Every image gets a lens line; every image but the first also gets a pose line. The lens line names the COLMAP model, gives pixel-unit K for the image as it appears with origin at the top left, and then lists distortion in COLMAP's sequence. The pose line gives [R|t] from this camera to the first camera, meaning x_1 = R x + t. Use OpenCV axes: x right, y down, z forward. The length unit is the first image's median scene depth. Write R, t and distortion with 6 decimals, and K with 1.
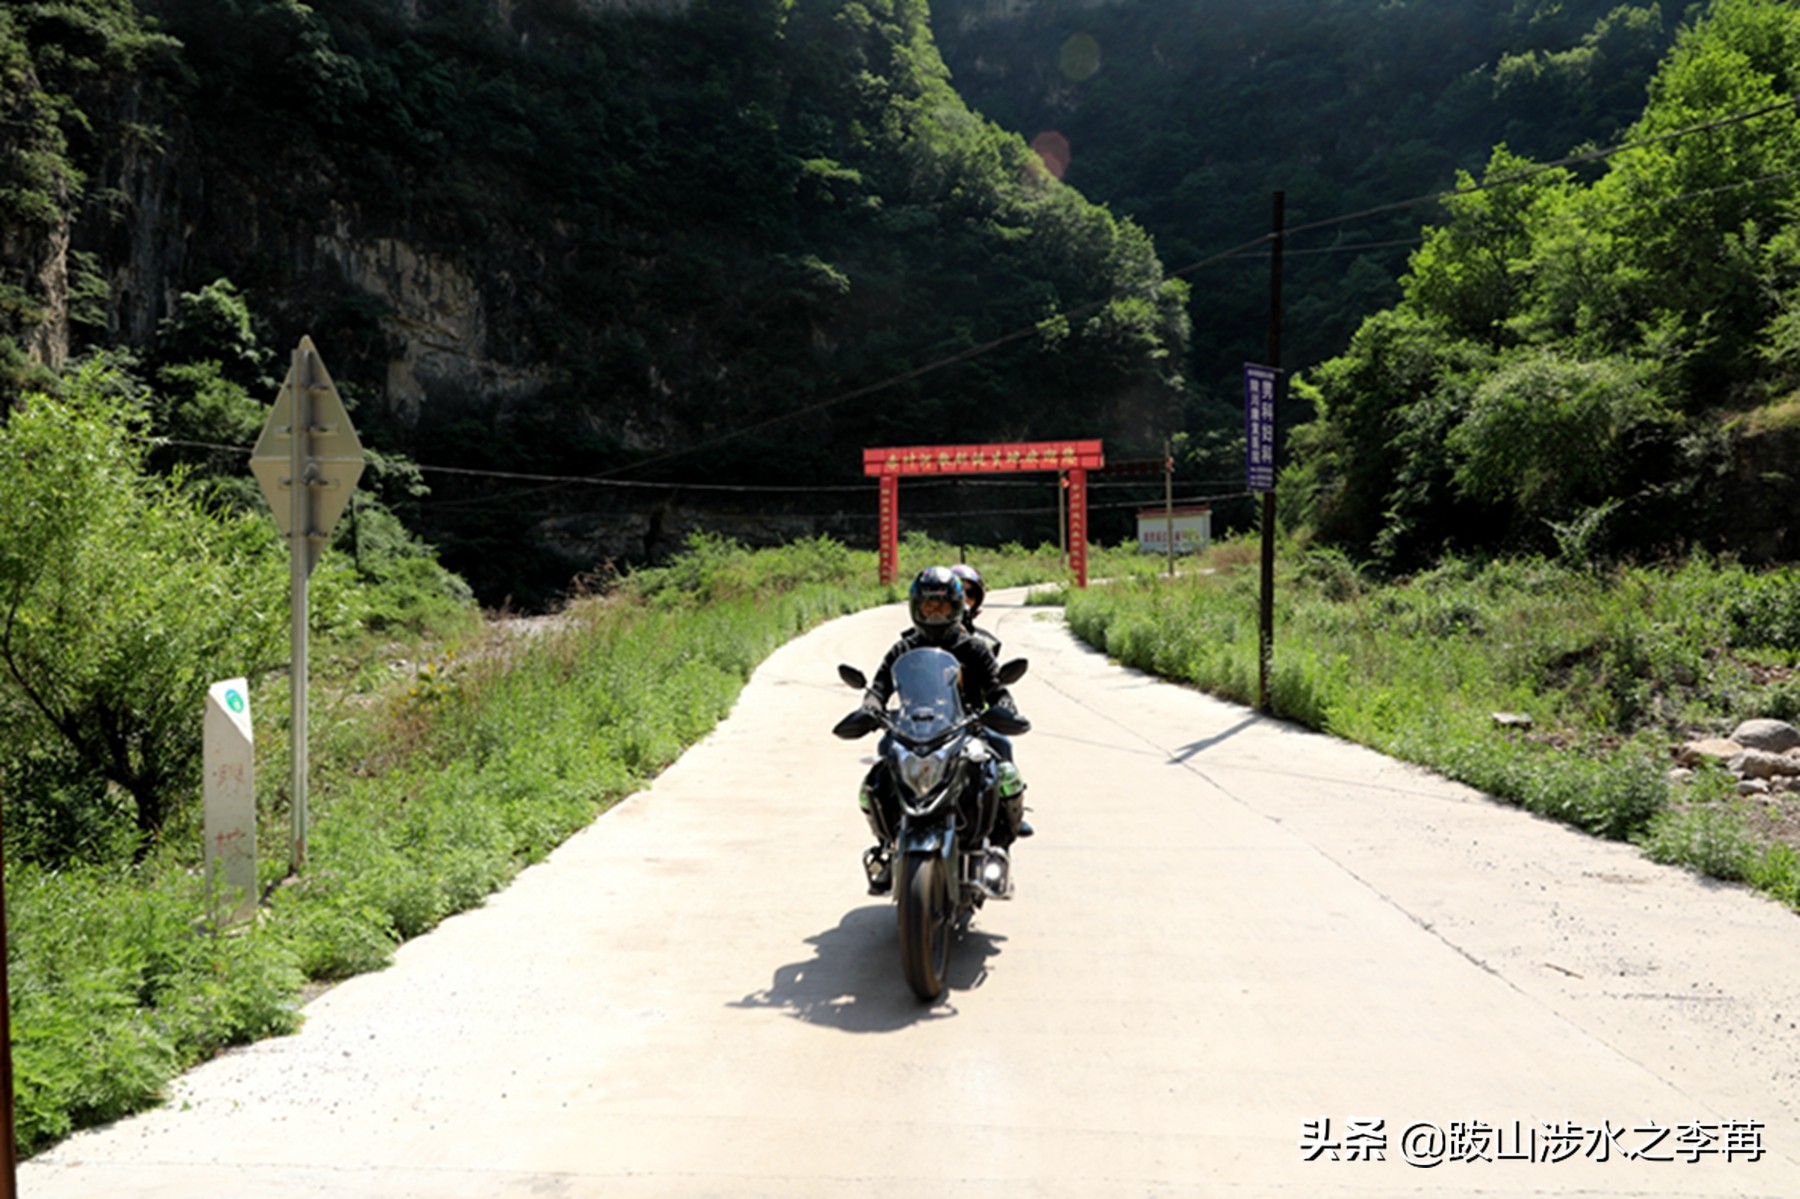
lens RADIAL K [[1207.2, 0, 900.0], [0, 1207.2, 599.5], [0, 0, 1]] dist [-0.004523, 0.002861]
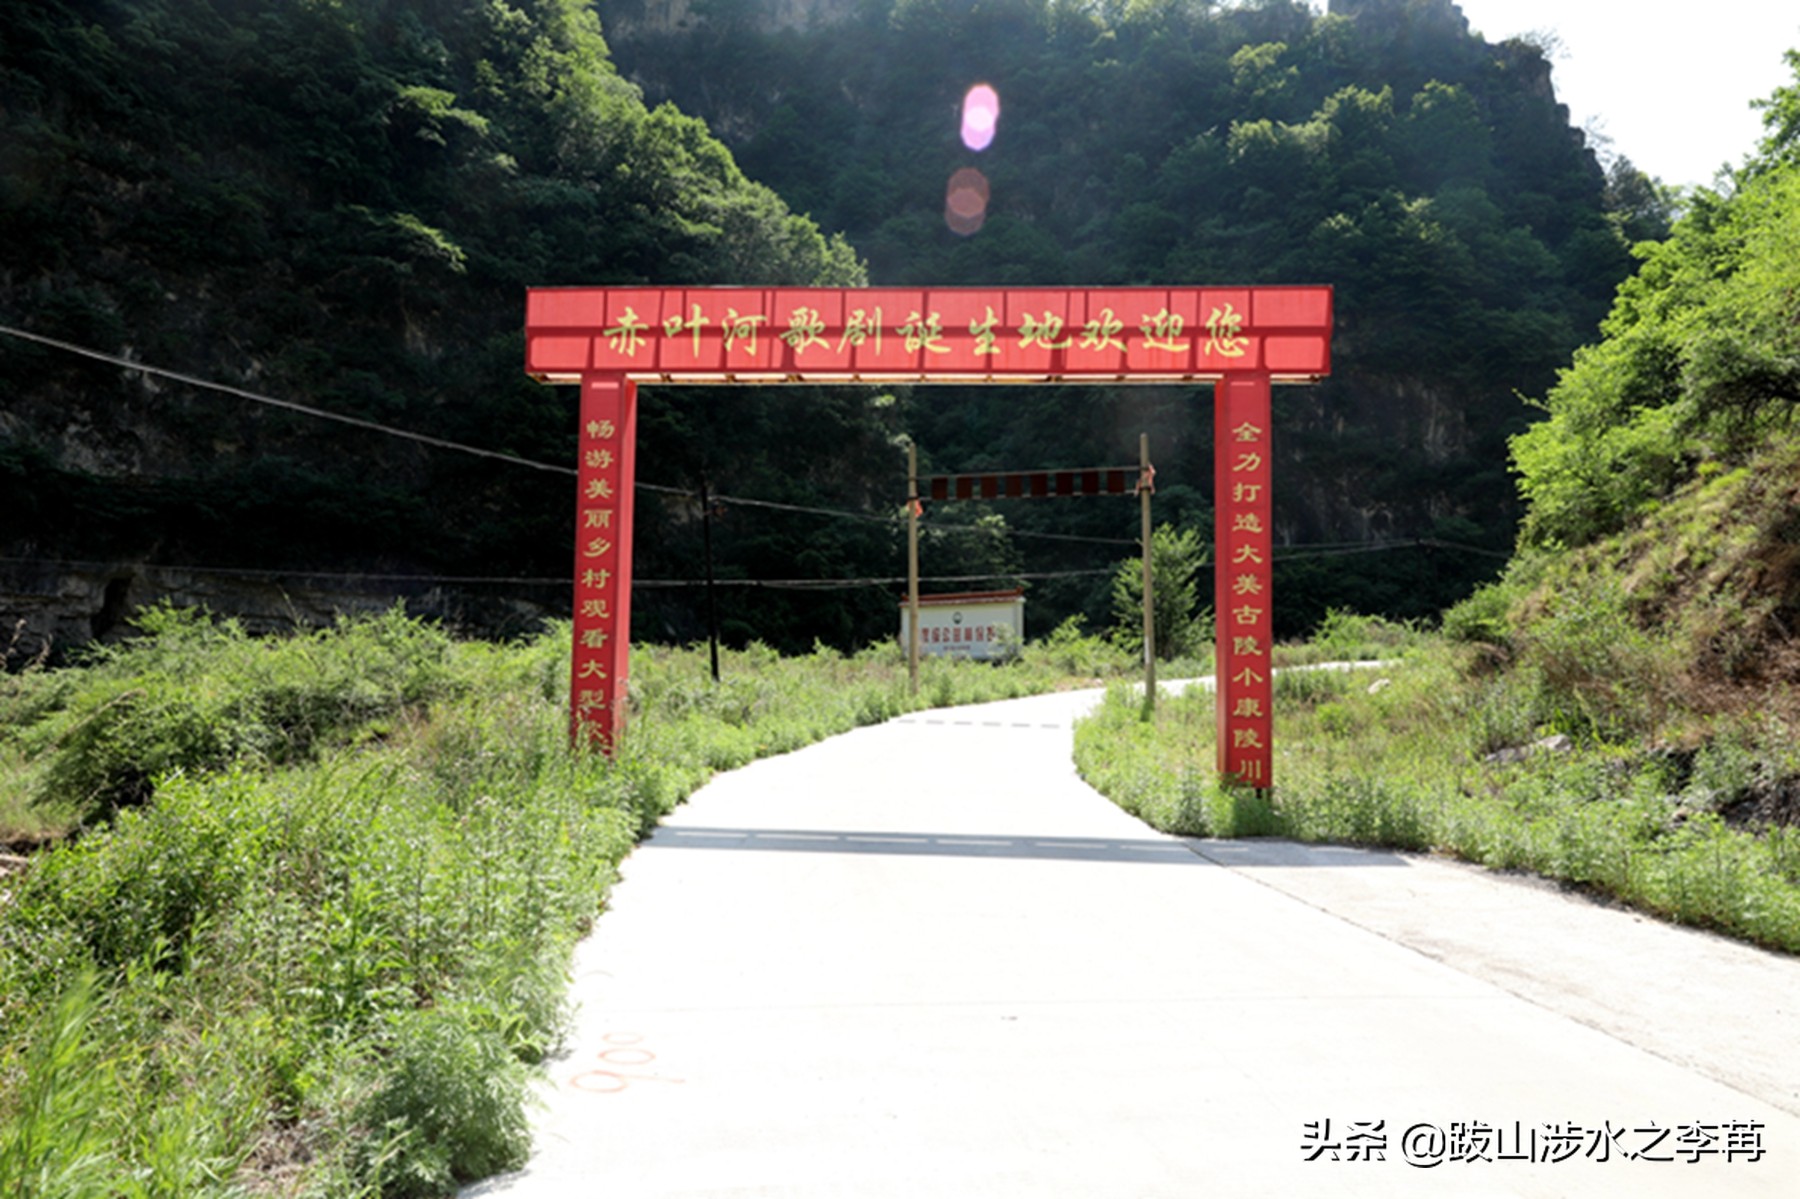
lens RADIAL K [[1207.2, 0, 900.0], [0, 1207.2, 599.5], [0, 0, 1]] dist [-0.004523, 0.002861]
pose [[0.949700, 0.035658, 0.311125, -0.013221], [-0.007893, 0.995906, -0.090047, -0.008149], [-0.313062, 0.083062, 0.946093, 0.278766]]
